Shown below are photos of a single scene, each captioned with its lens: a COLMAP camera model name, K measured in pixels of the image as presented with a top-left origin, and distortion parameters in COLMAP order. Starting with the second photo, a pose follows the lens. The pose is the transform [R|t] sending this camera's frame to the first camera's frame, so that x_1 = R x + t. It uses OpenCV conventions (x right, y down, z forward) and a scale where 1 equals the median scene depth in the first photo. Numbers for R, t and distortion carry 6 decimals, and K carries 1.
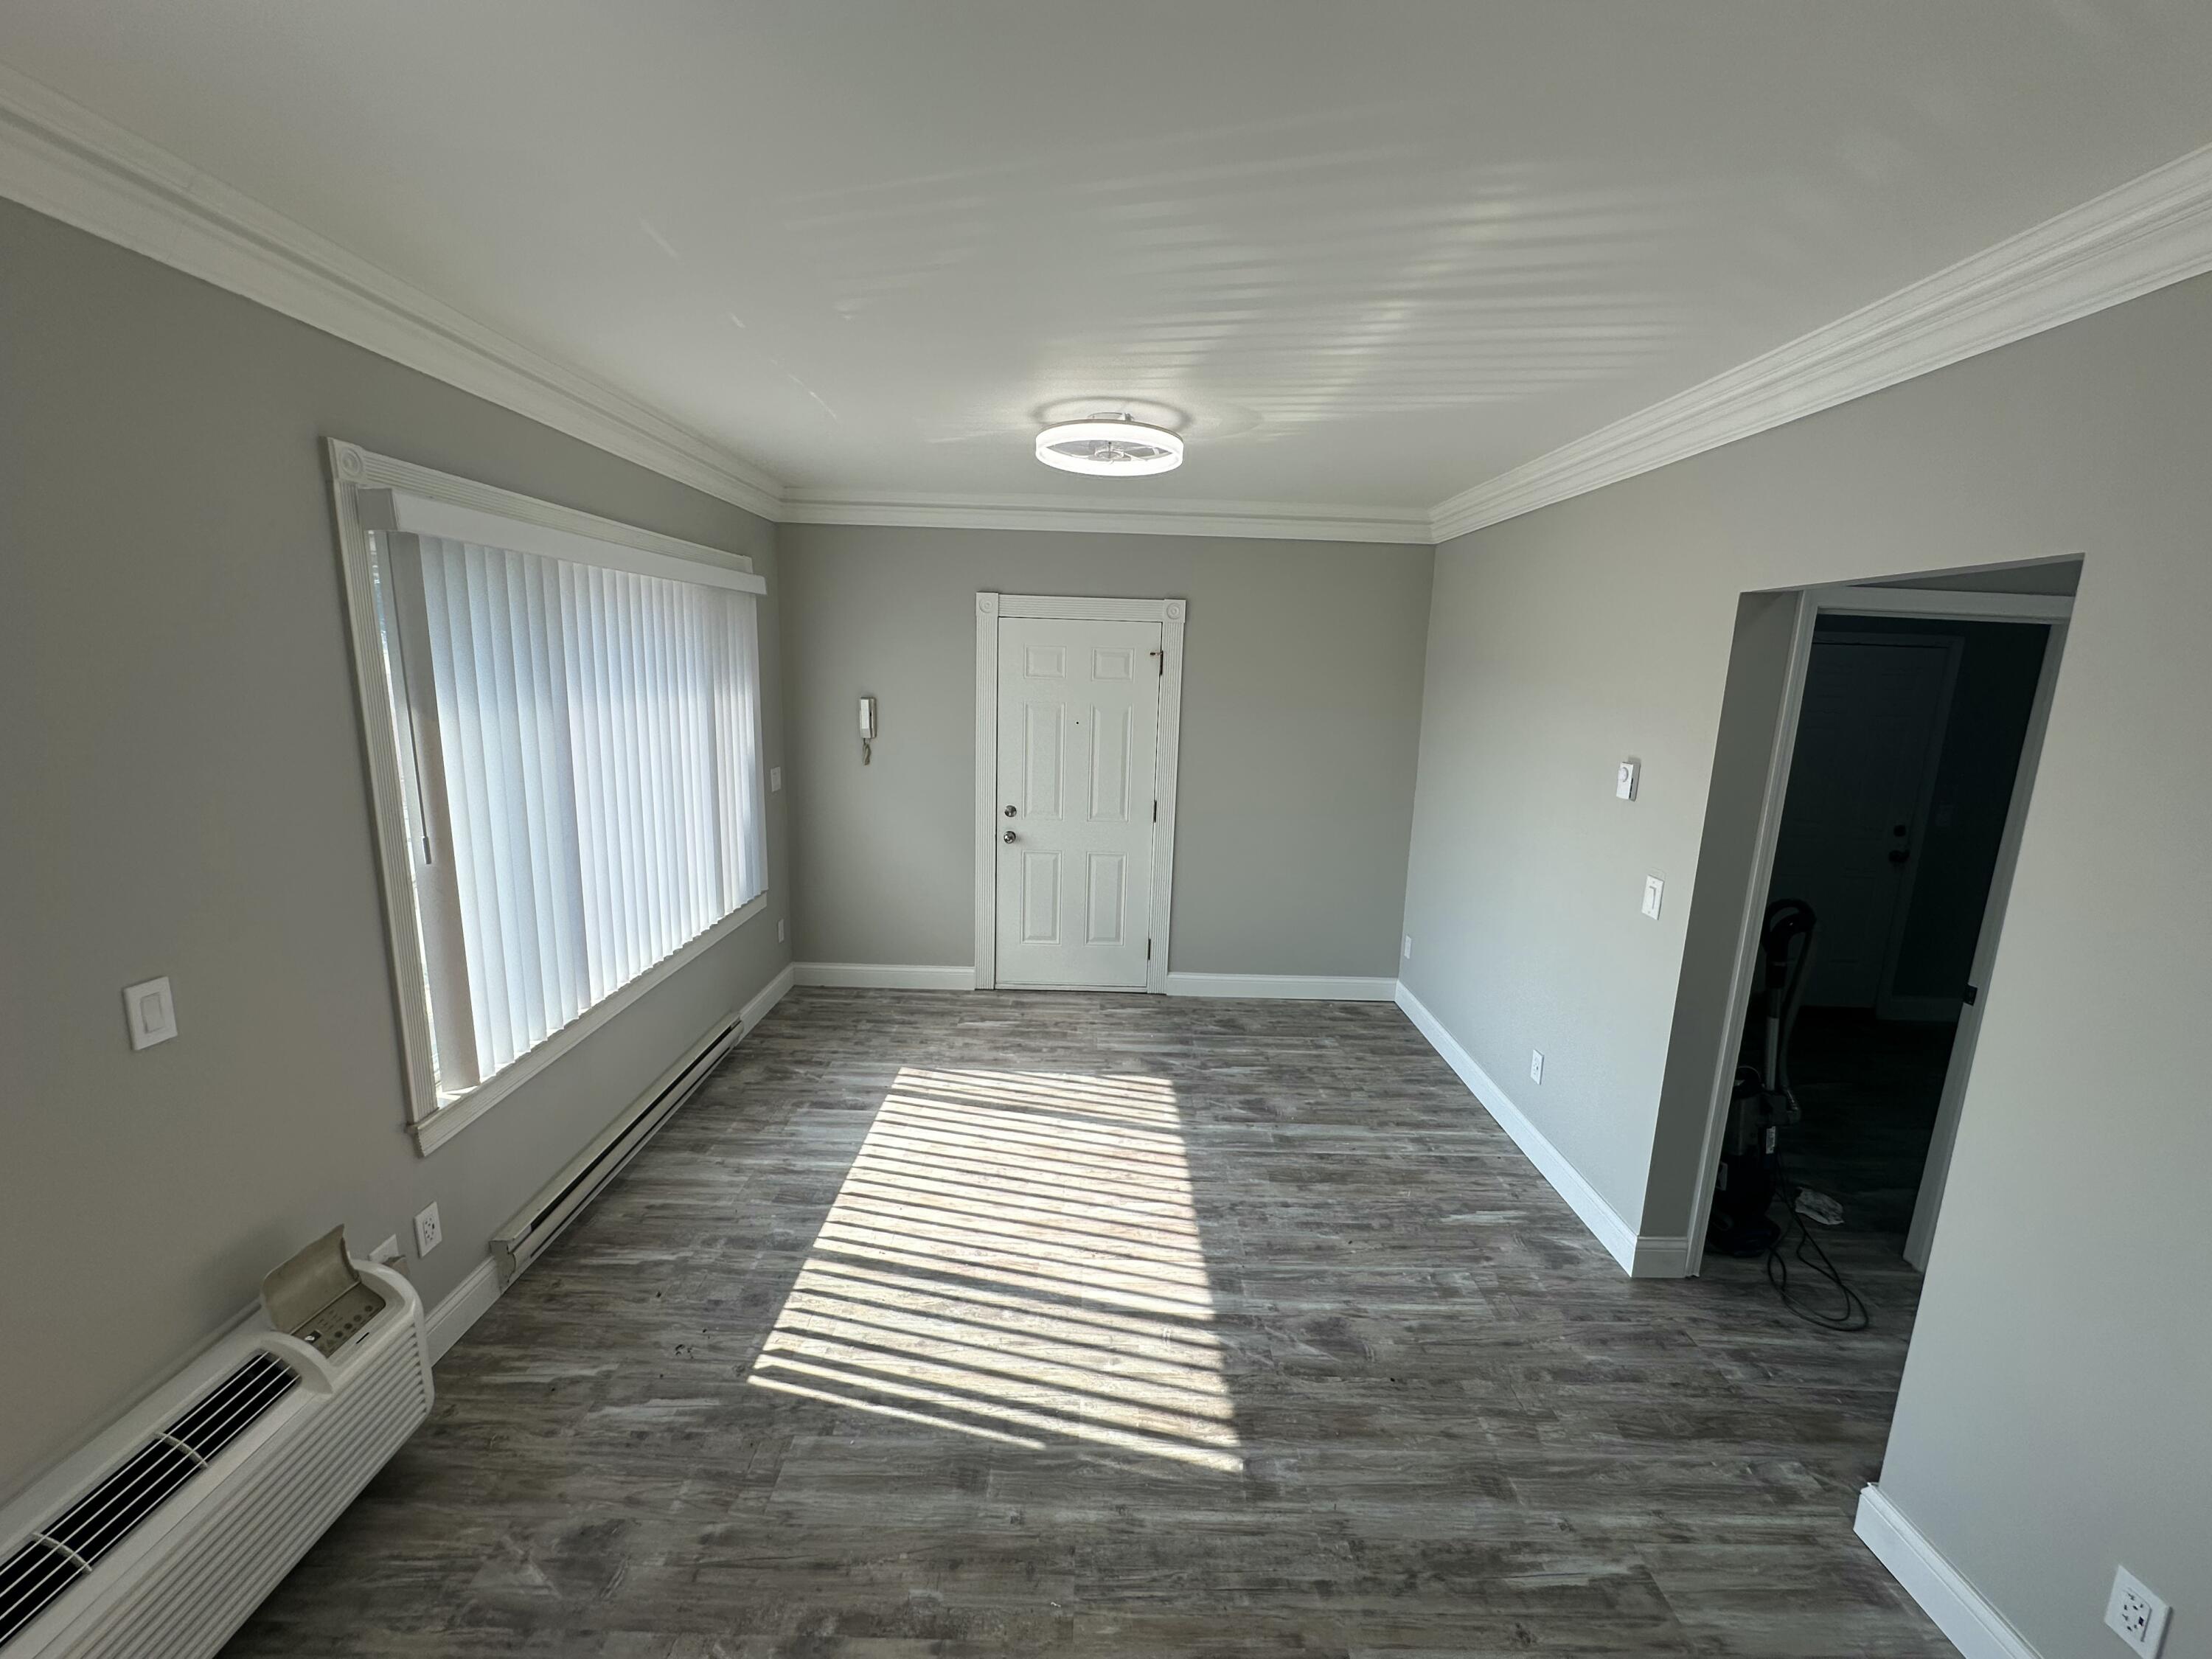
lens RADIAL K [[892.0, 0, 1101.8], [0, 892.0, 835.8], [0, 0, 1]] dist [0.003488, -0.000092]
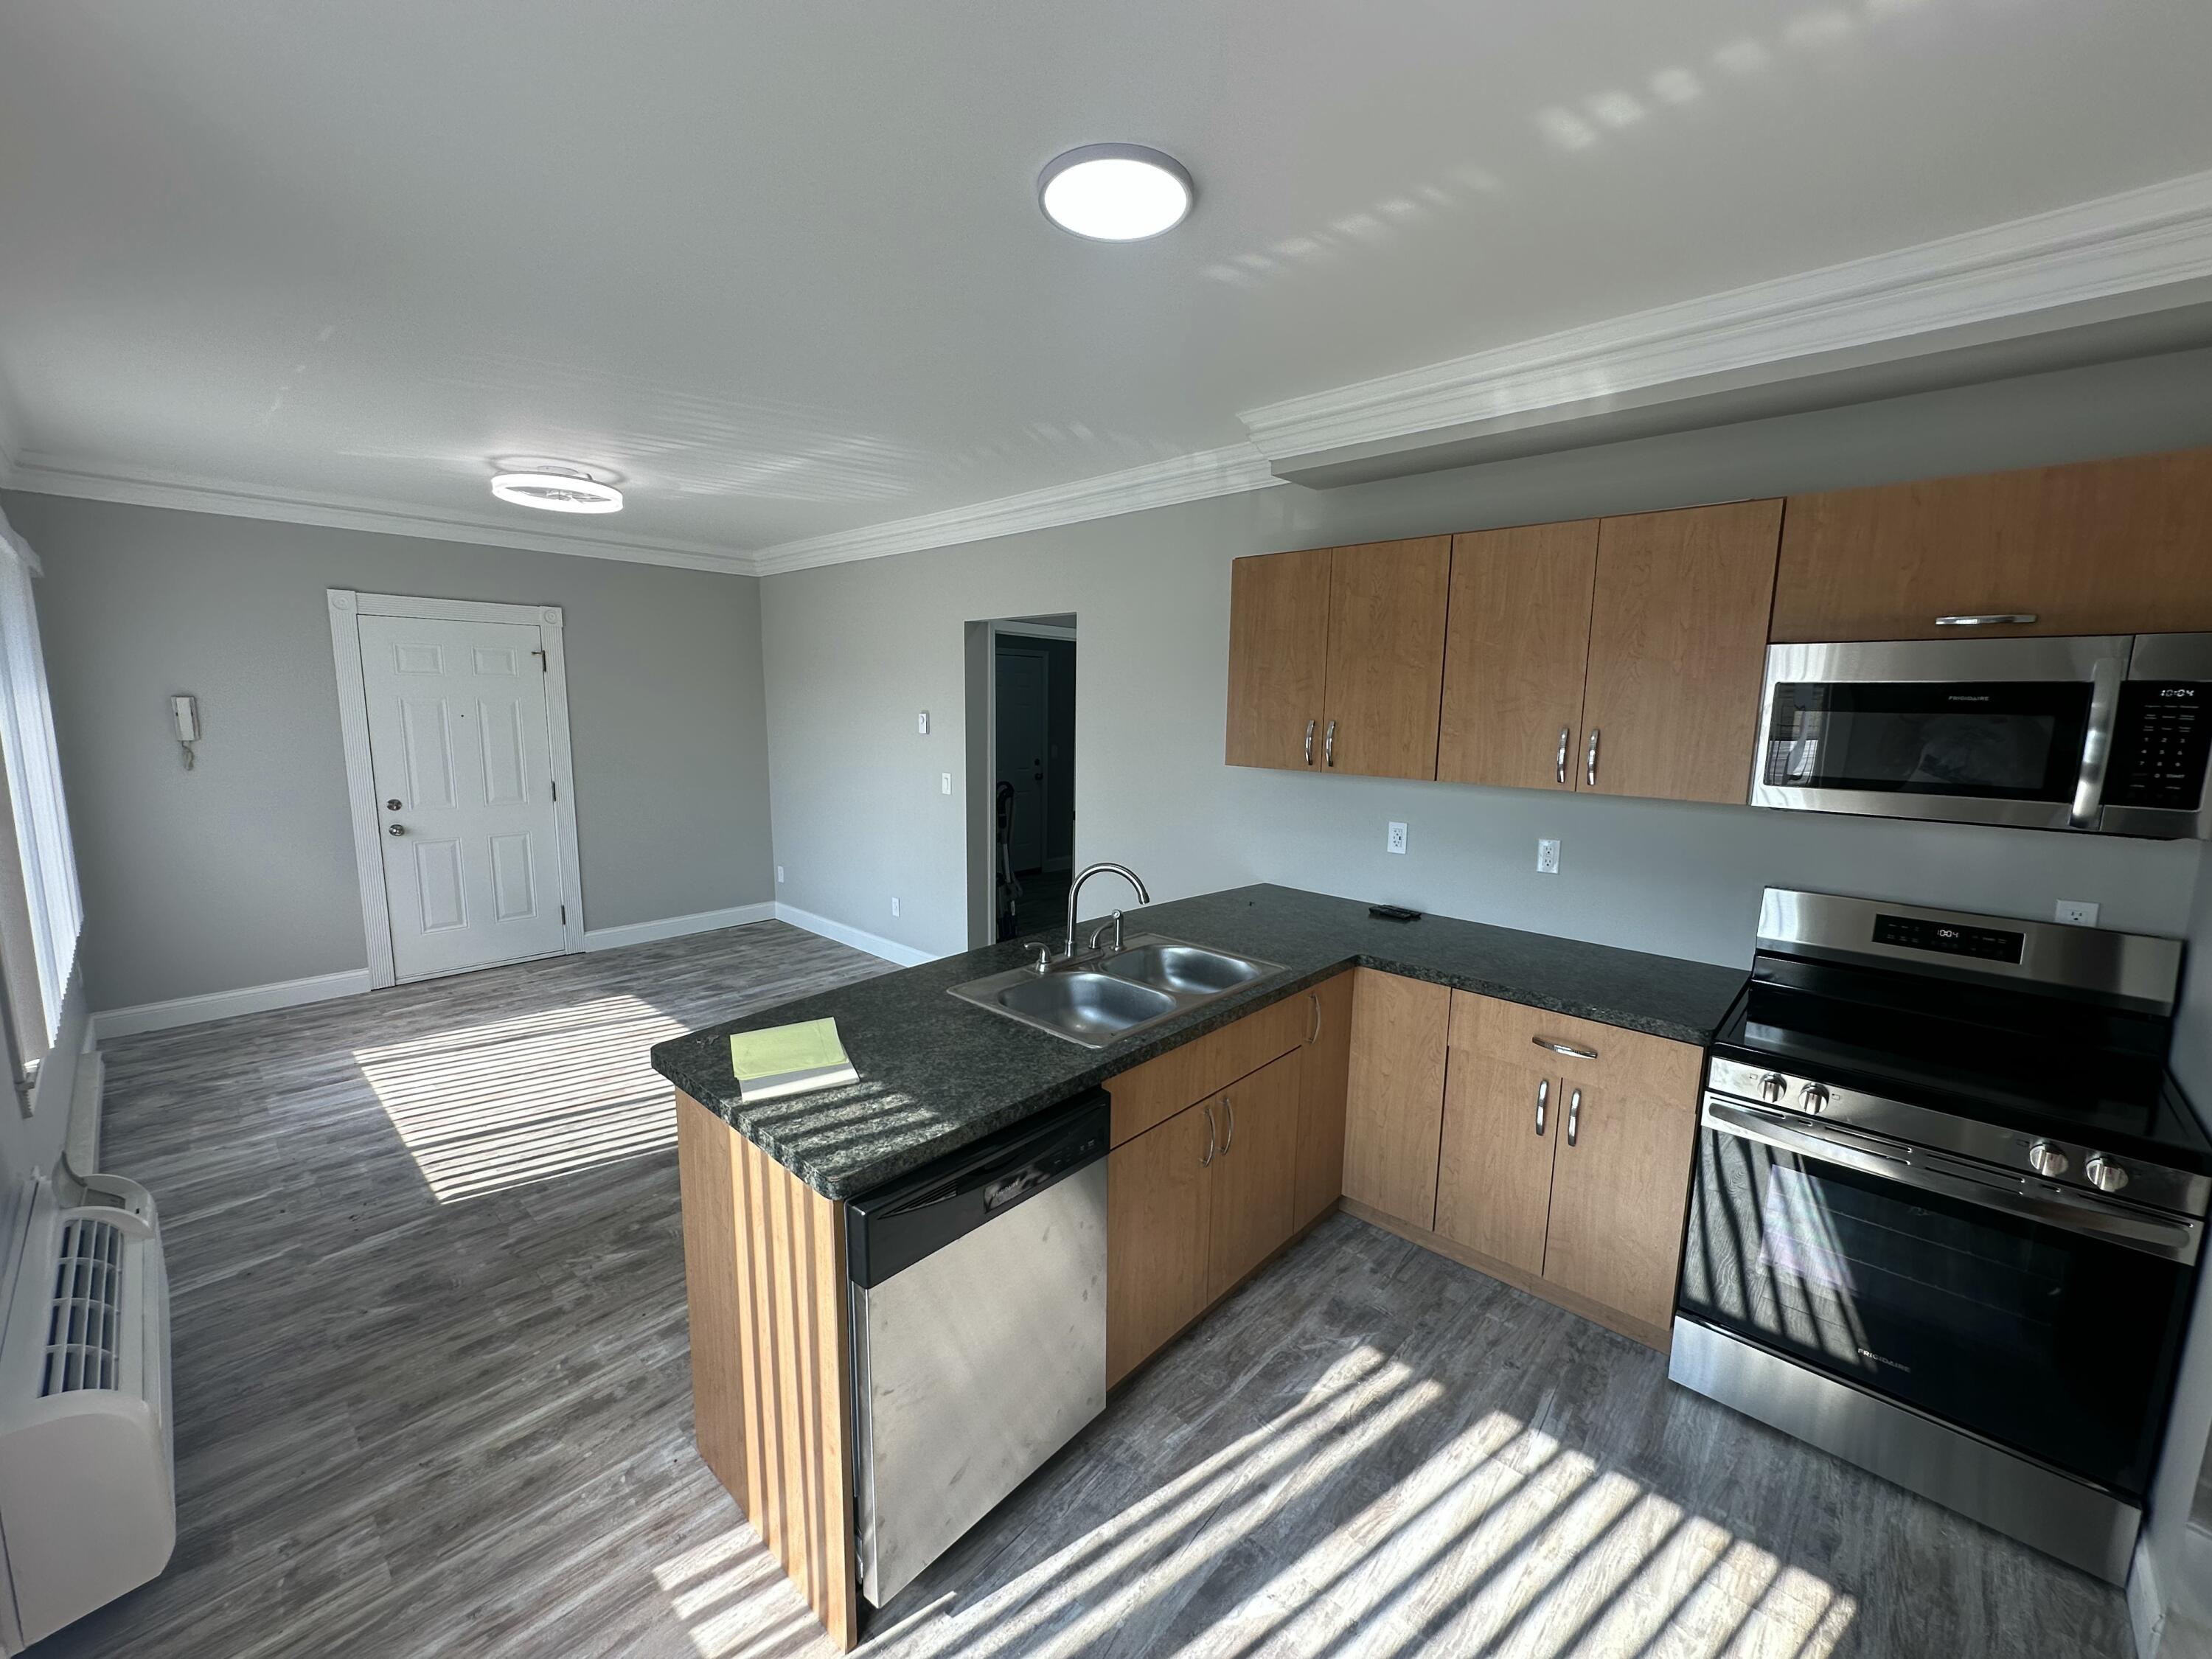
lens RADIAL K [[892.0, 0, 1109.4], [0, 892.0, 826.0], [0, 0, 1]] dist [0.003488, -0.000092]
pose [[0.680011, -0.126508, 0.722206, -0.332313], [0.147590, 0.988458, 0.034181, 0.094804], [-0.718194, 0.083347, 0.690833, -0.340938]]
